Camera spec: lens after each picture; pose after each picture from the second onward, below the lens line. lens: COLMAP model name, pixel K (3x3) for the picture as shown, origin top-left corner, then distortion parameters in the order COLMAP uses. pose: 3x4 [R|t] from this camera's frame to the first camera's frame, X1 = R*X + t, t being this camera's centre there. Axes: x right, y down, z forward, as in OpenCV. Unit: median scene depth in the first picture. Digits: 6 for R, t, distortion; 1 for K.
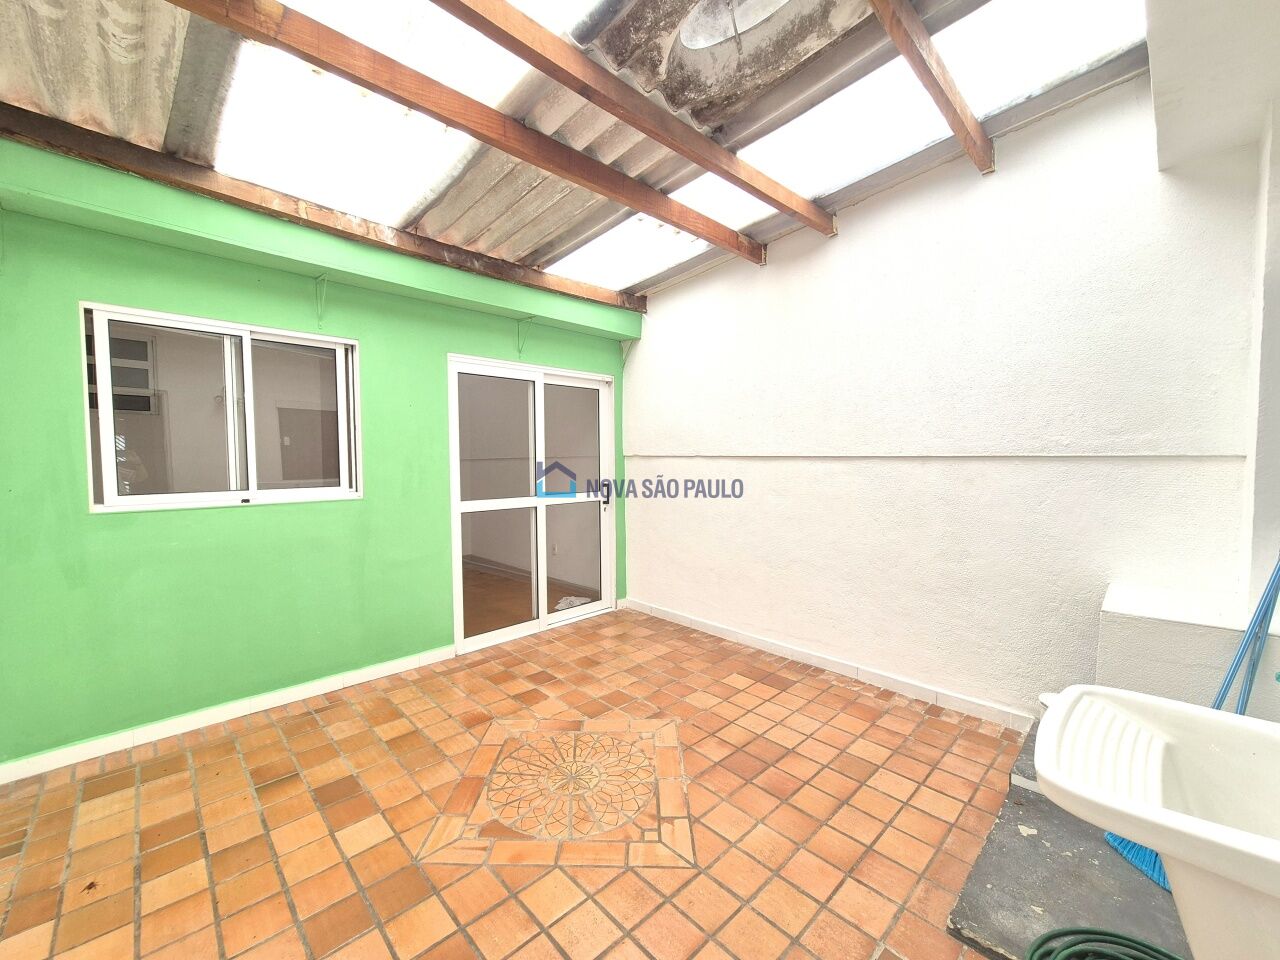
lens RADIAL K [[527.6, 0, 636.4], [0, 527.6, 480.4], [0, 0, 1]] dist [-0.001026, 0.001870]
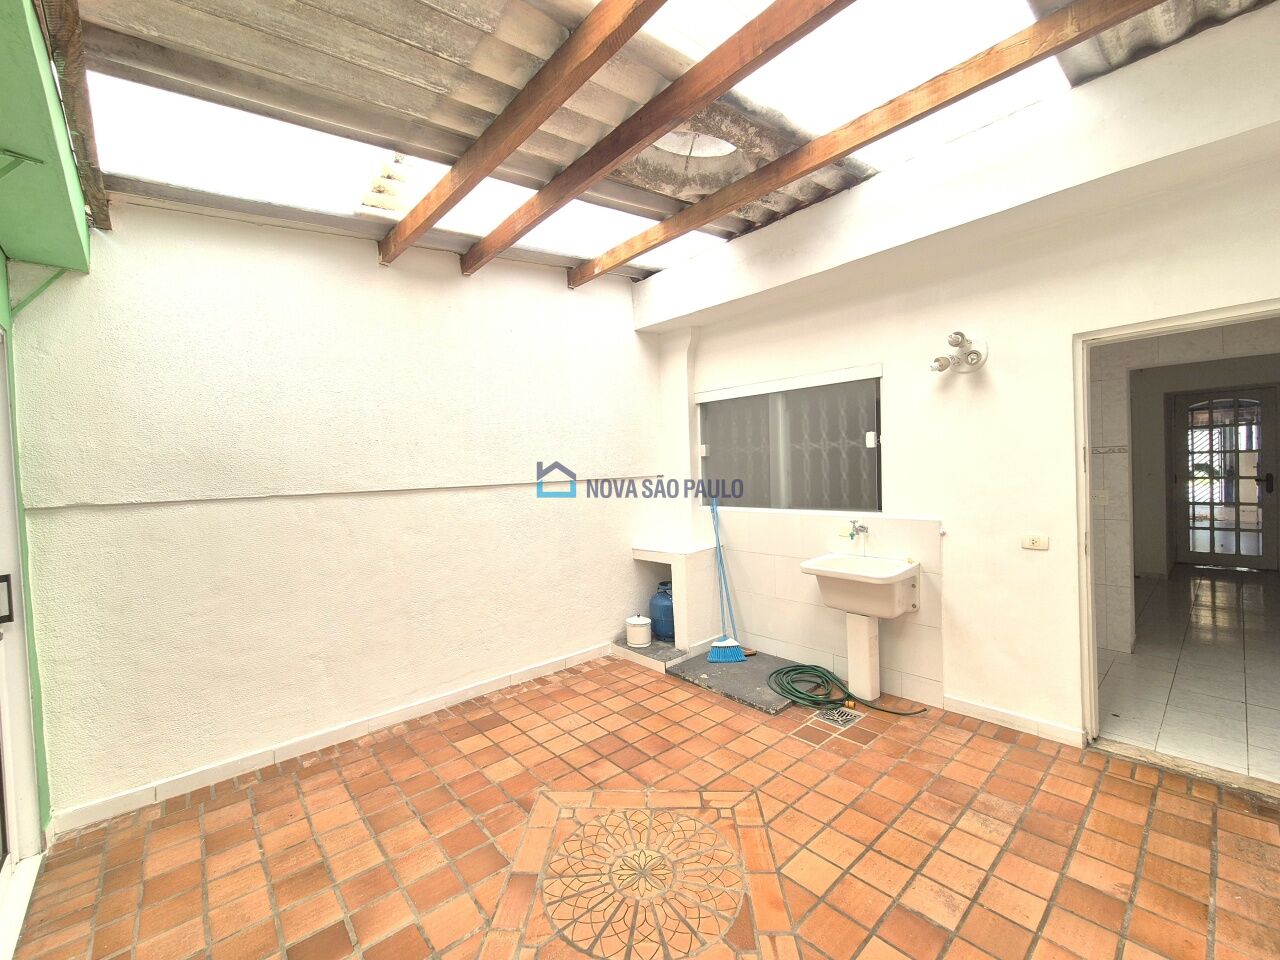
lens RADIAL K [[527.6, 0, 641.3], [0, 527.6, 481.1], [0, 0, 1]] dist [-0.001026, 0.001870]
pose [[0.035736, -0.024761, 0.999054, -0.776791], [0.087619, 0.995921, 0.021550, -0.057701], [-0.995513, 0.086766, 0.037760, 0.759916]]
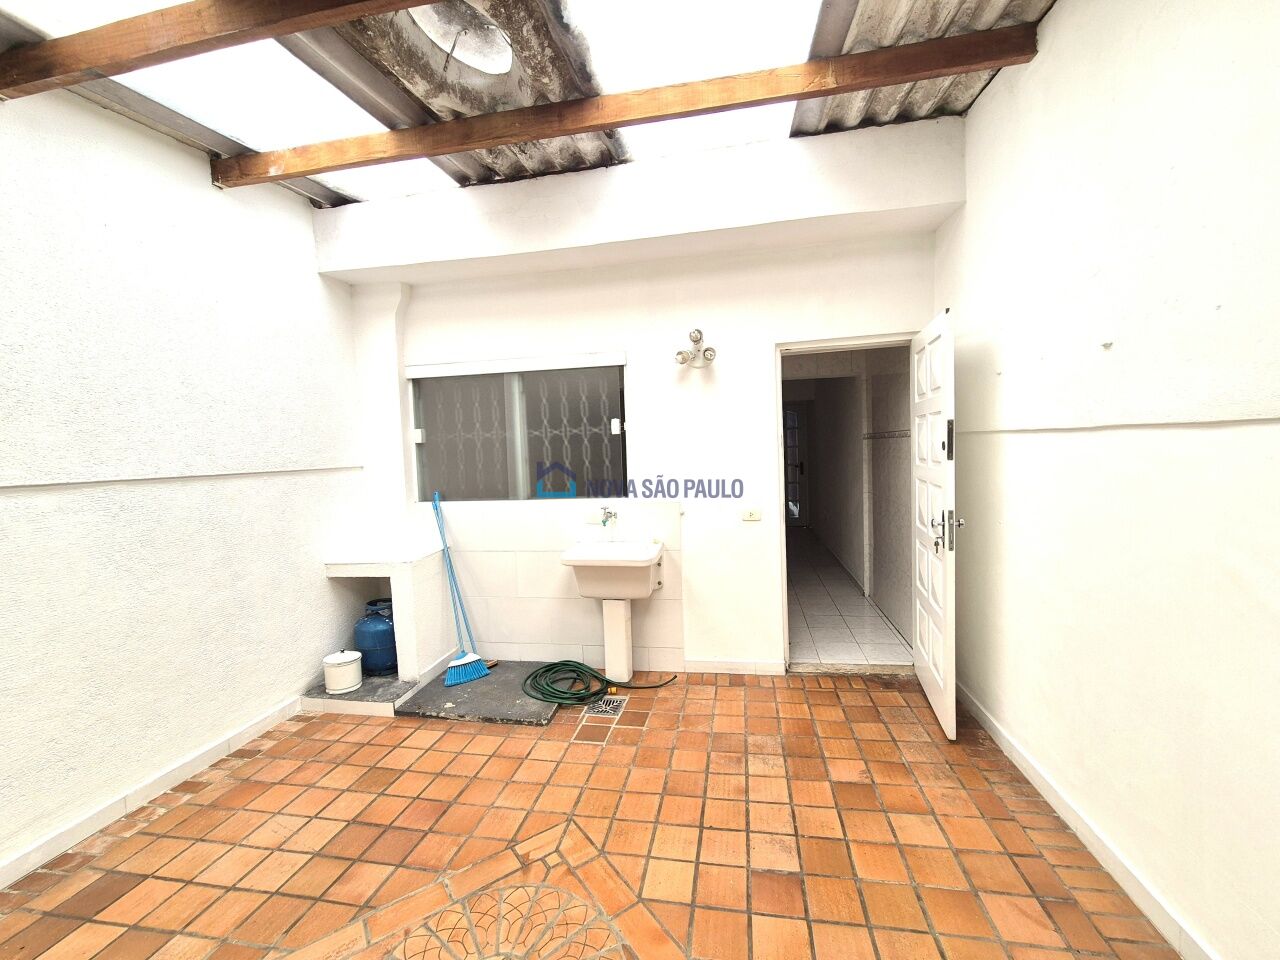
lens RADIAL K [[527.6, 0, 643.5], [0, 527.6, 481.2], [0, 0, 1]] dist [-0.001026, 0.001870]
pose [[-0.583986, -0.022258, 0.811459, -0.584548], [0.082109, 0.992878, 0.086326, -0.053974], [-0.807601, 0.117041, -0.577999, 0.946103]]
